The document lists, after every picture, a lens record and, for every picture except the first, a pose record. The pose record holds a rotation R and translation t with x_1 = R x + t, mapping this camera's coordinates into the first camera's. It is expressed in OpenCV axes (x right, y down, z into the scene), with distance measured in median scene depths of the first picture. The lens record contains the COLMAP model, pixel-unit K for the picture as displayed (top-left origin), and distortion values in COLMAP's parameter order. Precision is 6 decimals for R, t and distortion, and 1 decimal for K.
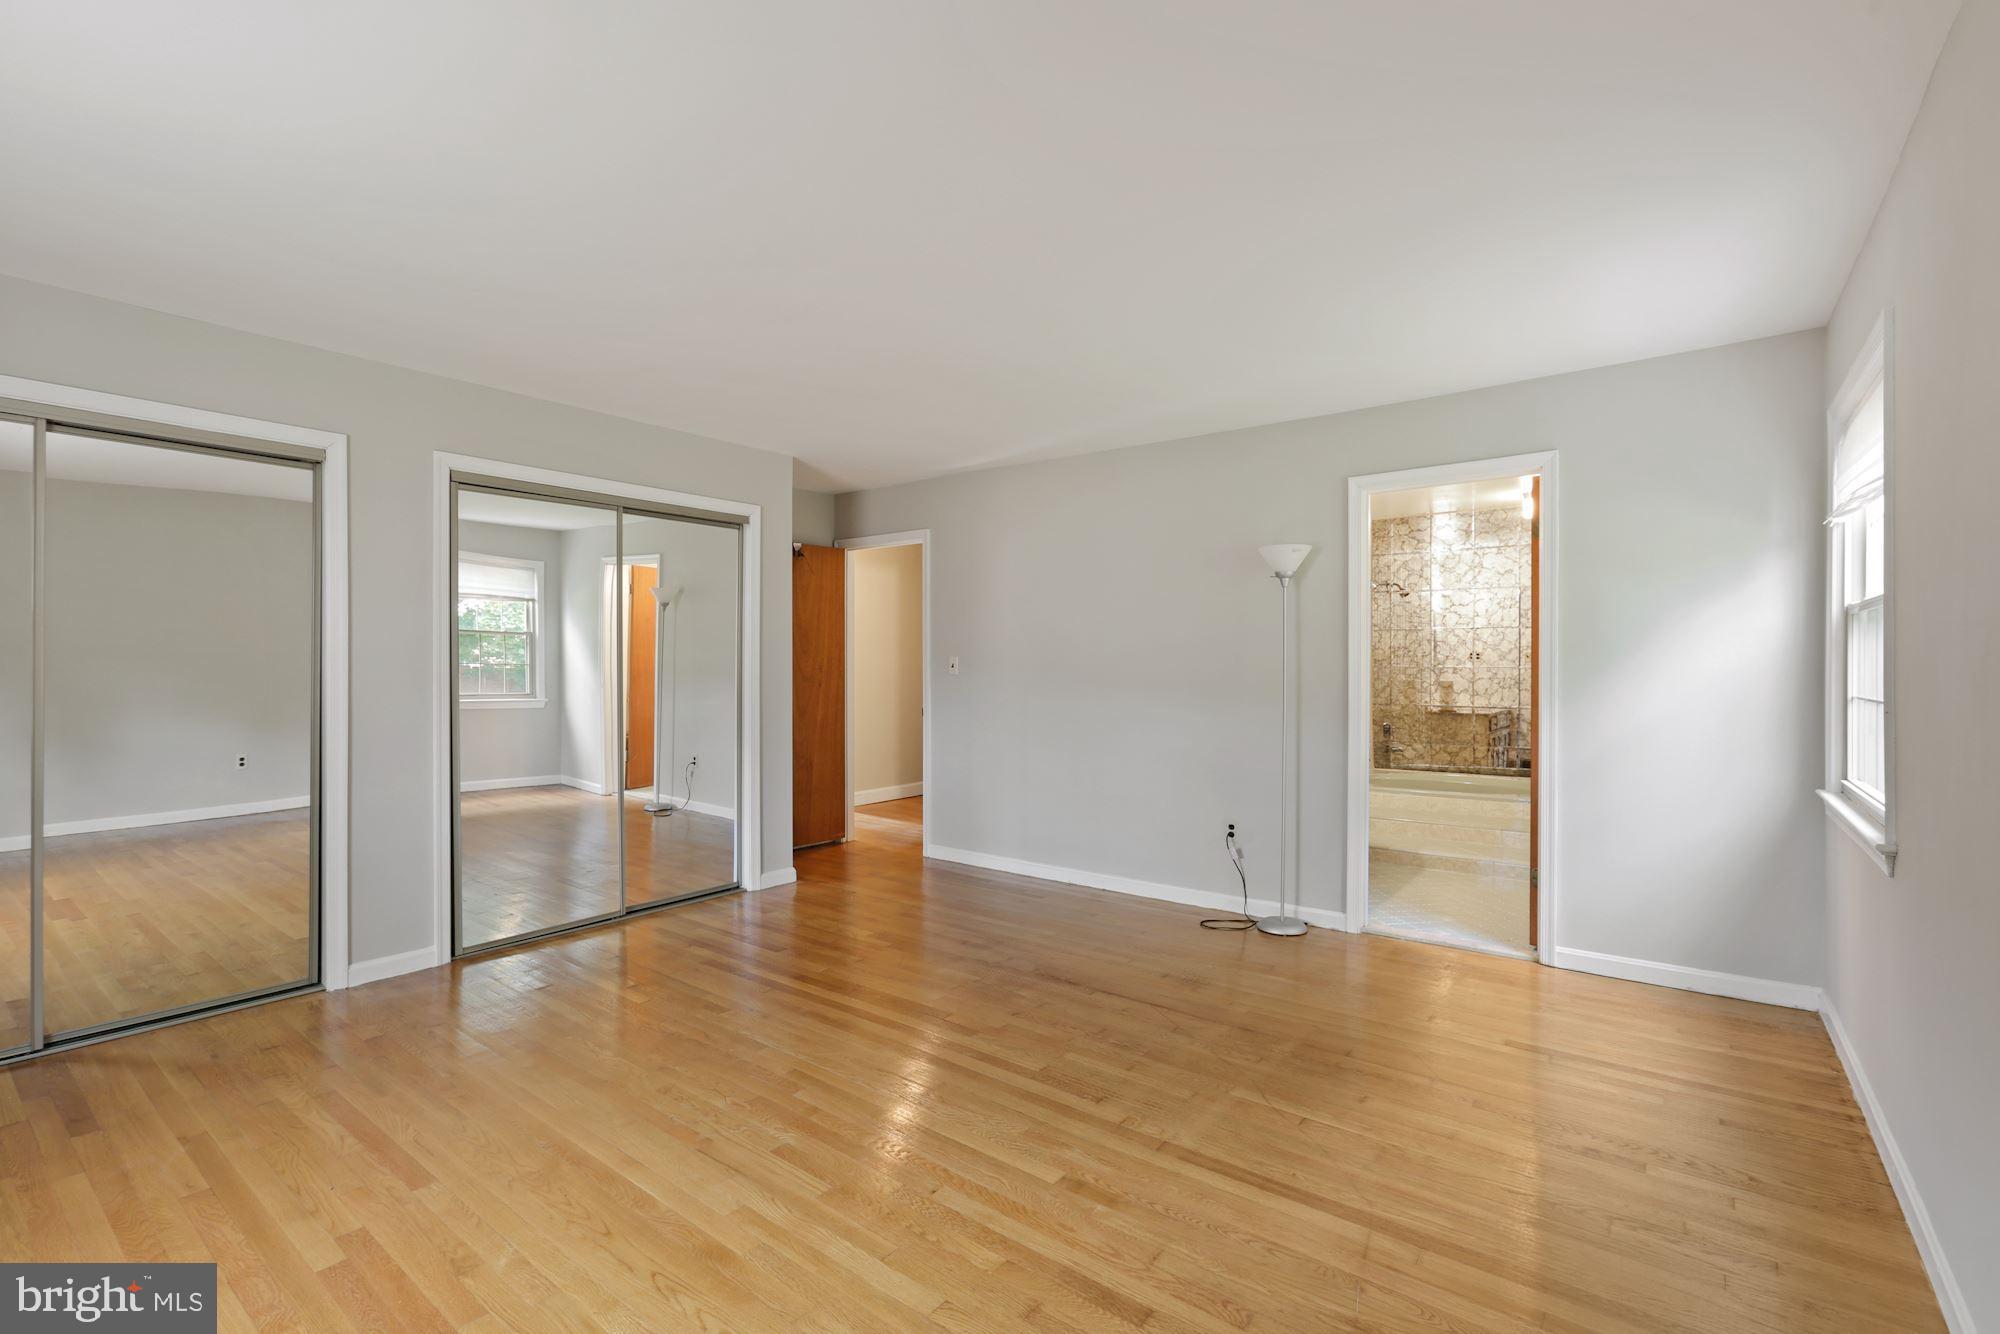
lens RADIAL K [[905.7, 0, 989.2], [0, 905.7, 675.1], [0, 0, 1]] dist [0.003988, 0.001076]
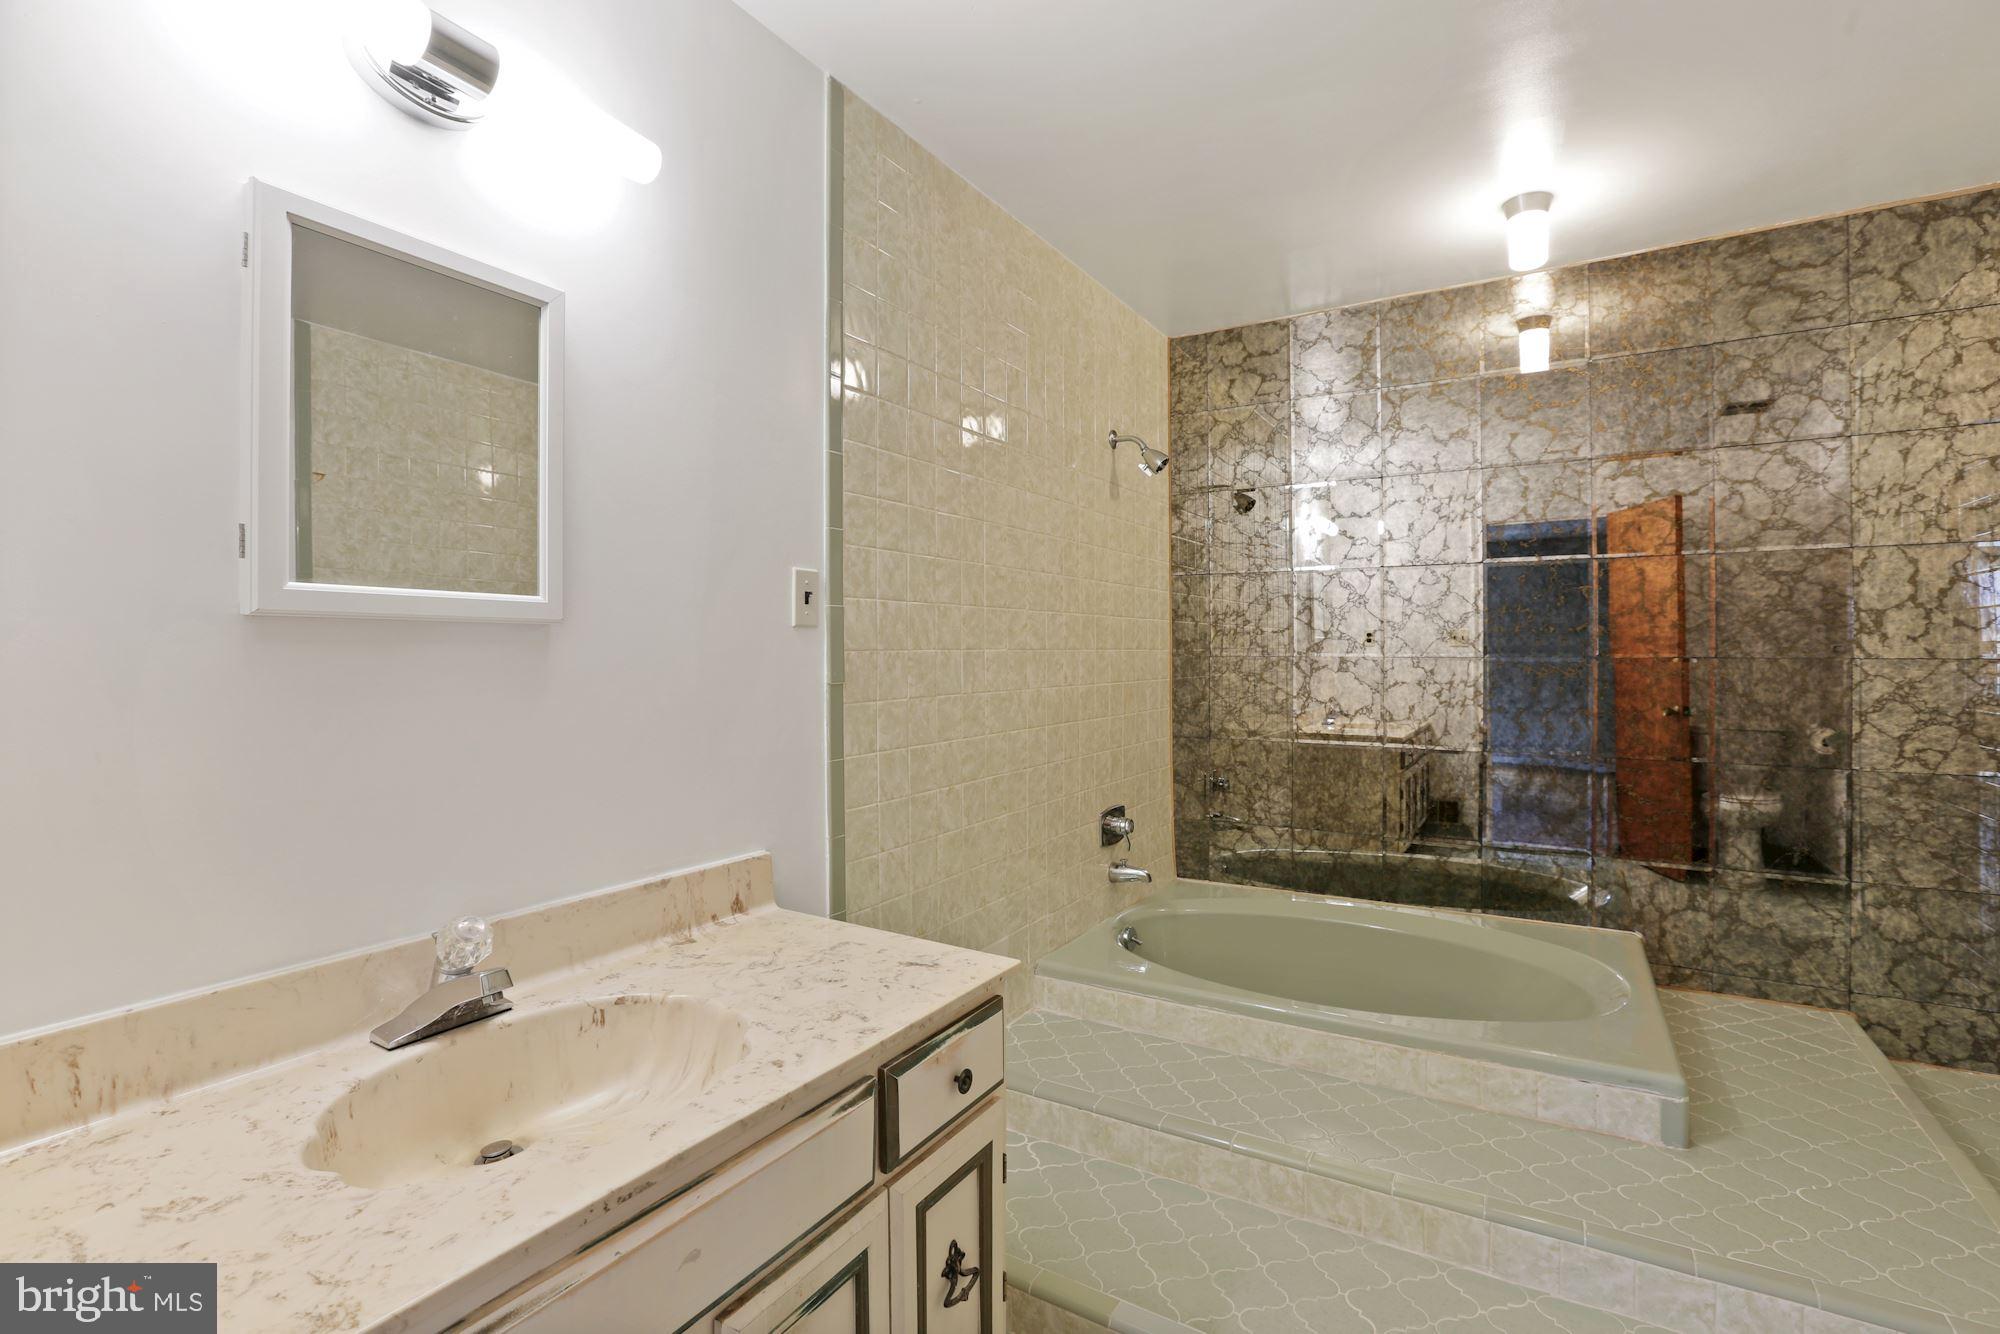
lens RADIAL K [[905.7, 0, 1008.1], [0, 905.7, 656.2], [0, 0, 1]] dist [0.003988, 0.001076]
pose [[0.994043, -0.005251, 0.108865, 0.303282], [0.005804, 0.999972, -0.004754, -0.007887], [-0.108837, 0.005358, 0.994045, 0.578216]]
